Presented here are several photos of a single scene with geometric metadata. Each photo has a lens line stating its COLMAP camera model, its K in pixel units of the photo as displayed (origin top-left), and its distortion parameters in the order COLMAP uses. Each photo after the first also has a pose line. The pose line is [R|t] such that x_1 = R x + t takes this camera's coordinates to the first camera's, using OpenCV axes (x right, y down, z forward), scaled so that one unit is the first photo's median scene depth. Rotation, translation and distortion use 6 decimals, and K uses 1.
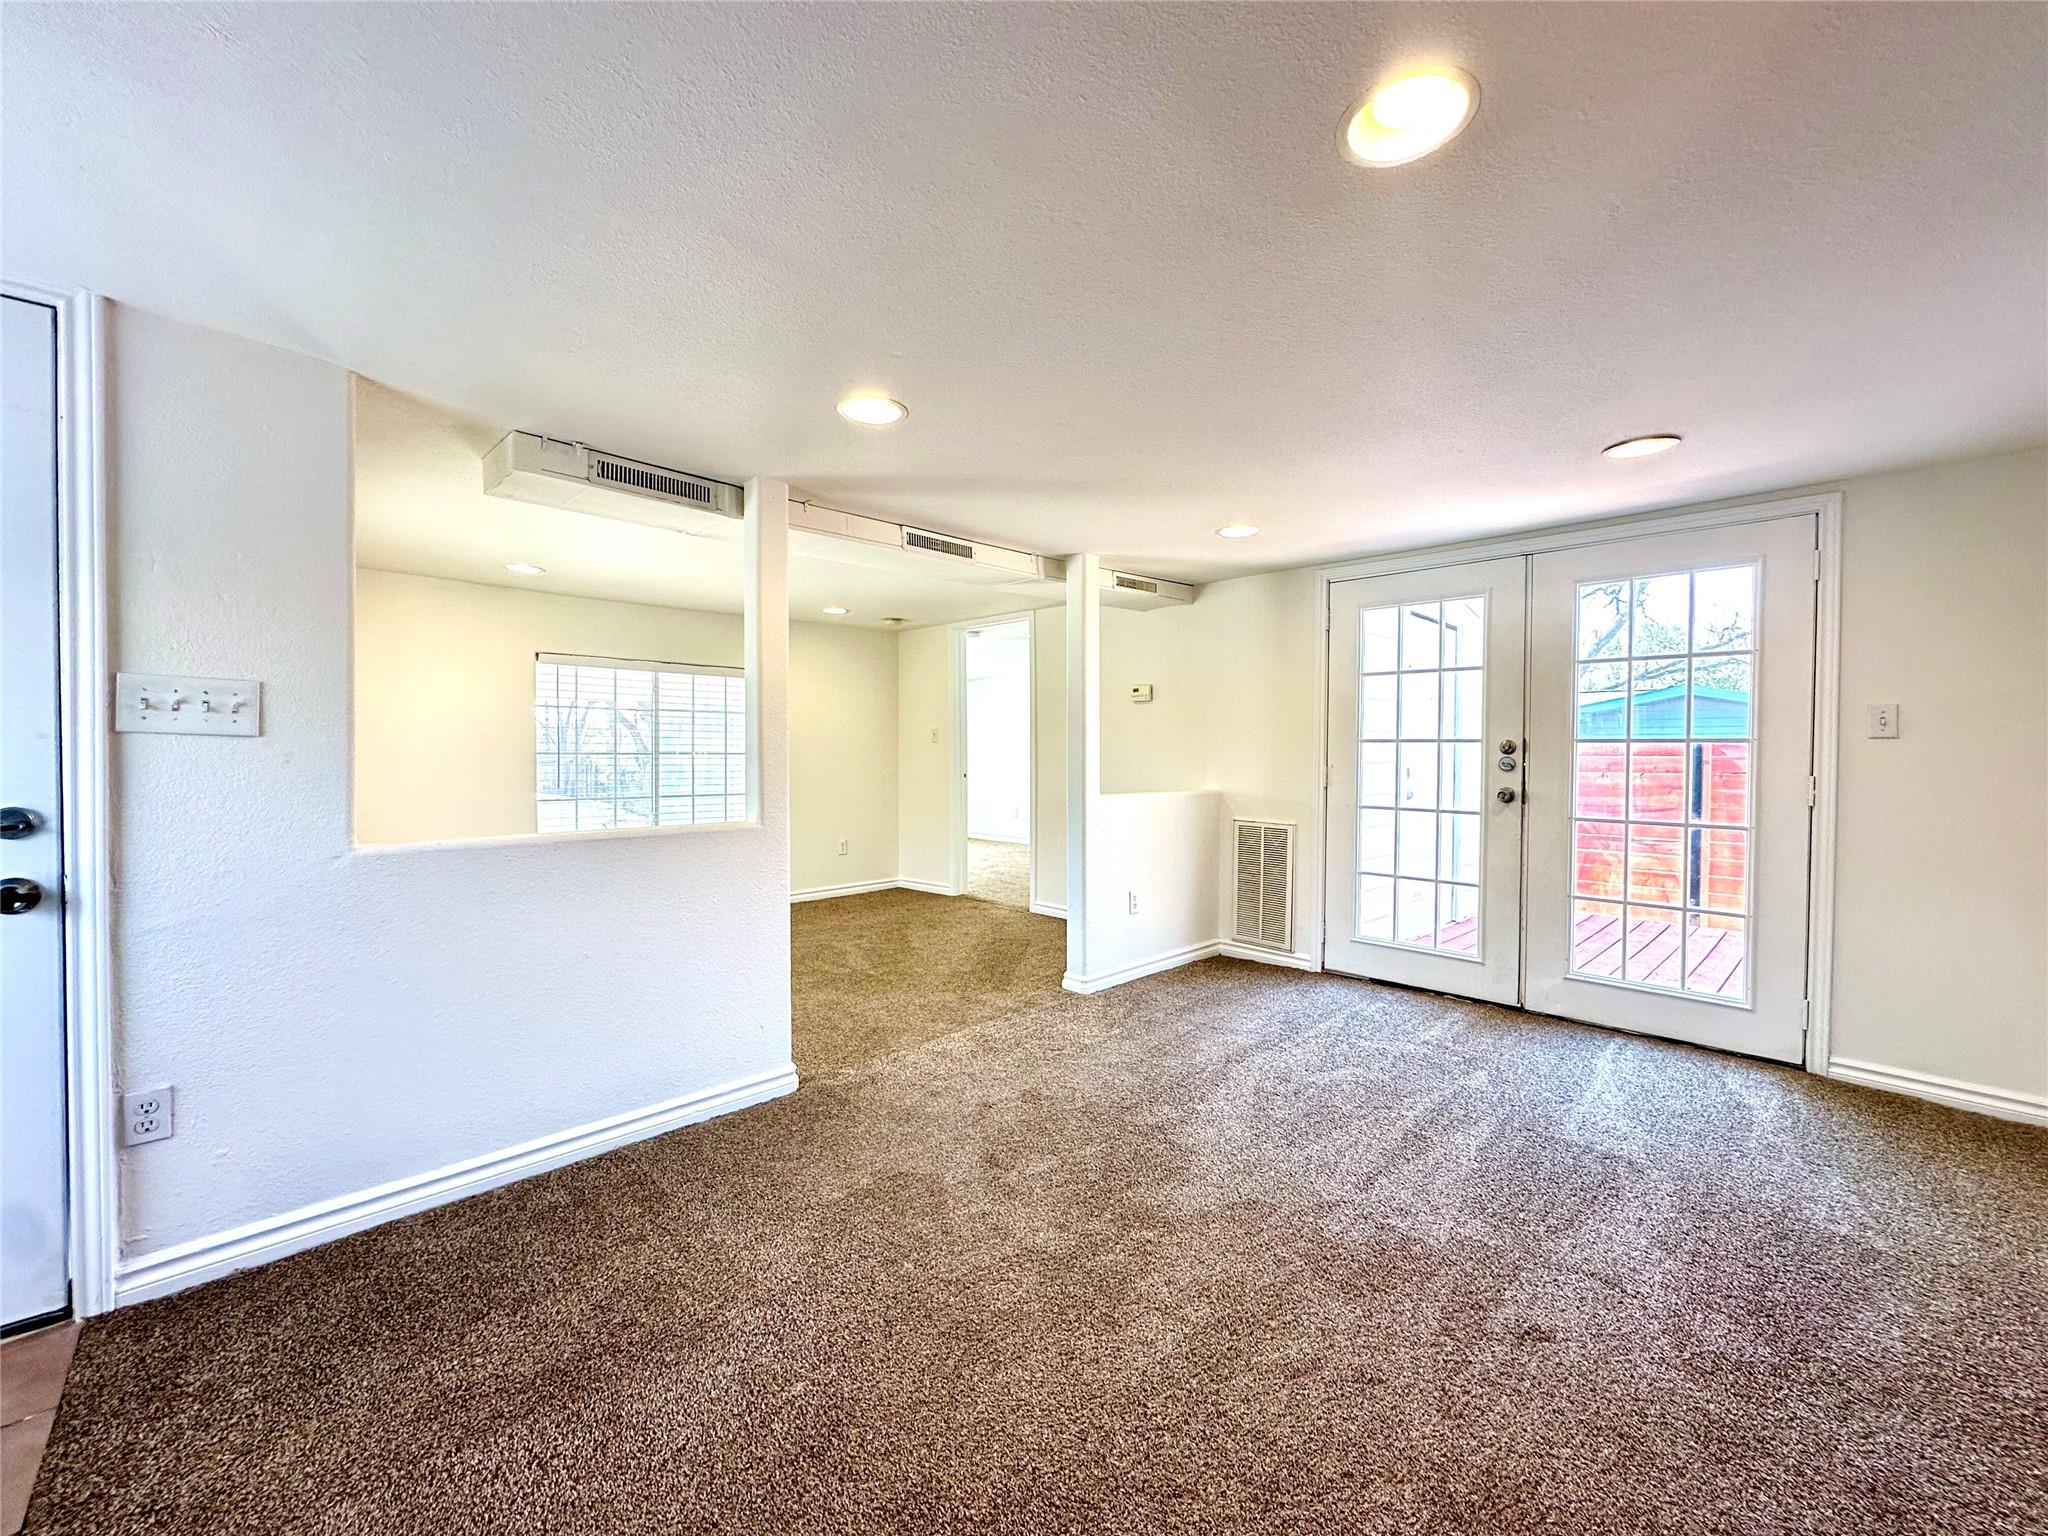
lens RADIAL K [[813.3, 0, 1024.0], [0, 813.3, 768.0], [0, 0, 1]] dist [-0.002250, -0.000110]
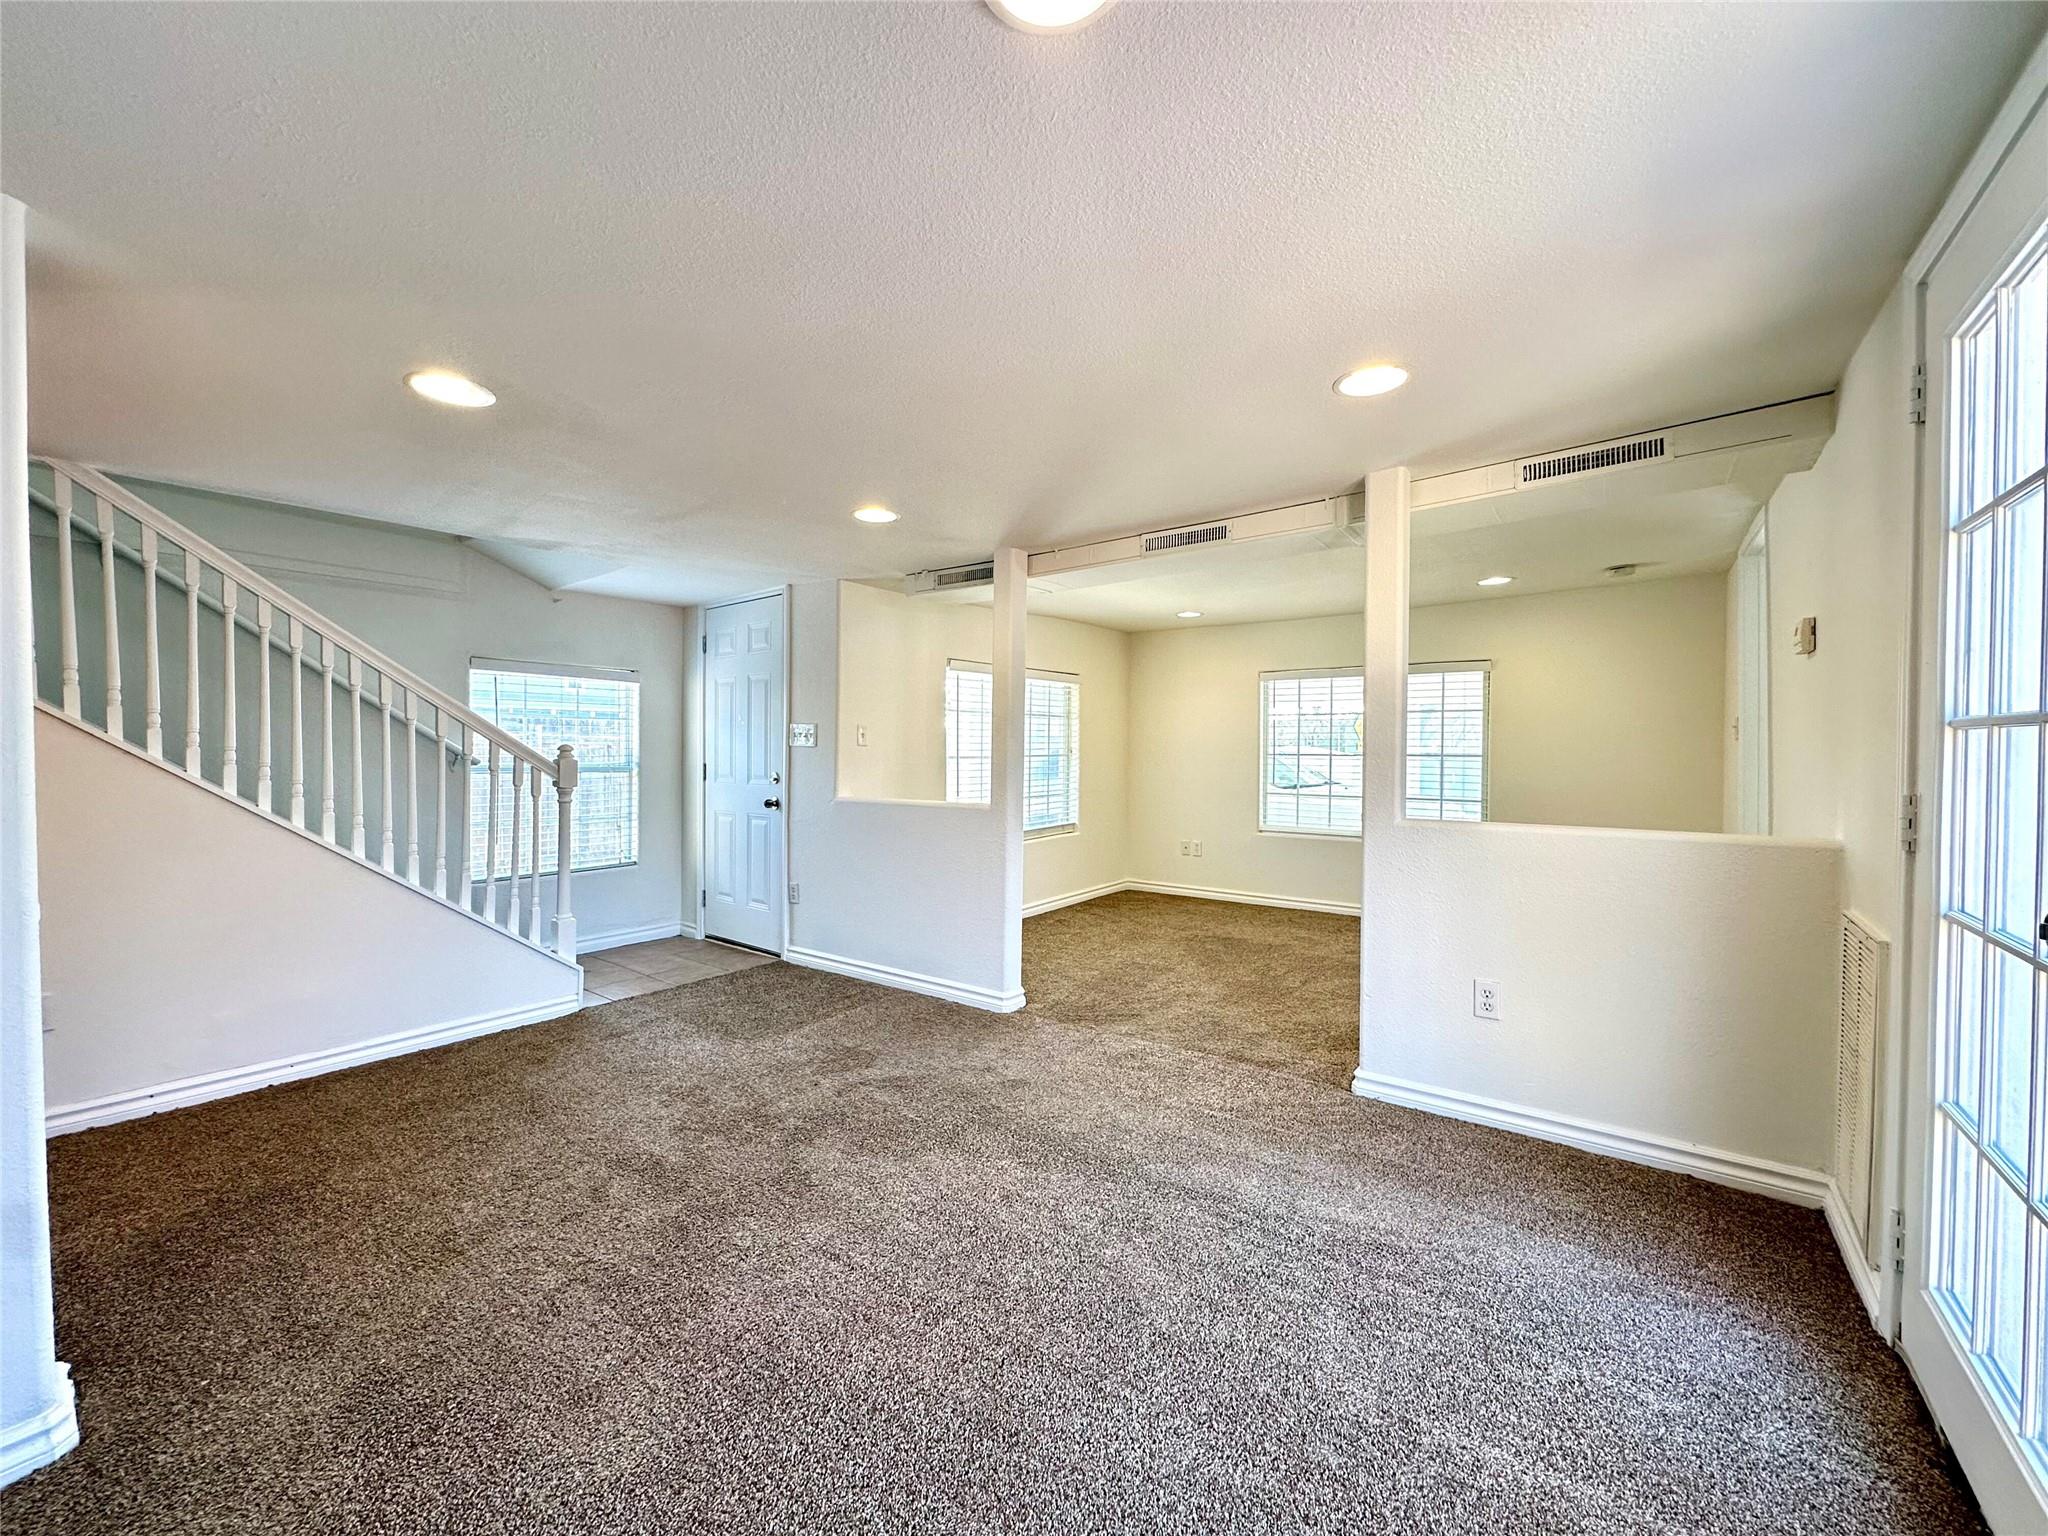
lens RADIAL K [[813.3, 0, 1024.0], [0, 813.3, 768.0], [0, 0, 1]] dist [-0.002250, -0.000110]
pose [[0.155553, 0.018017, -0.987663, 0.799775], [-0.021626, 0.999656, 0.014830, -0.013040], [0.987591, 0.019053, 0.155889, 0.652905]]
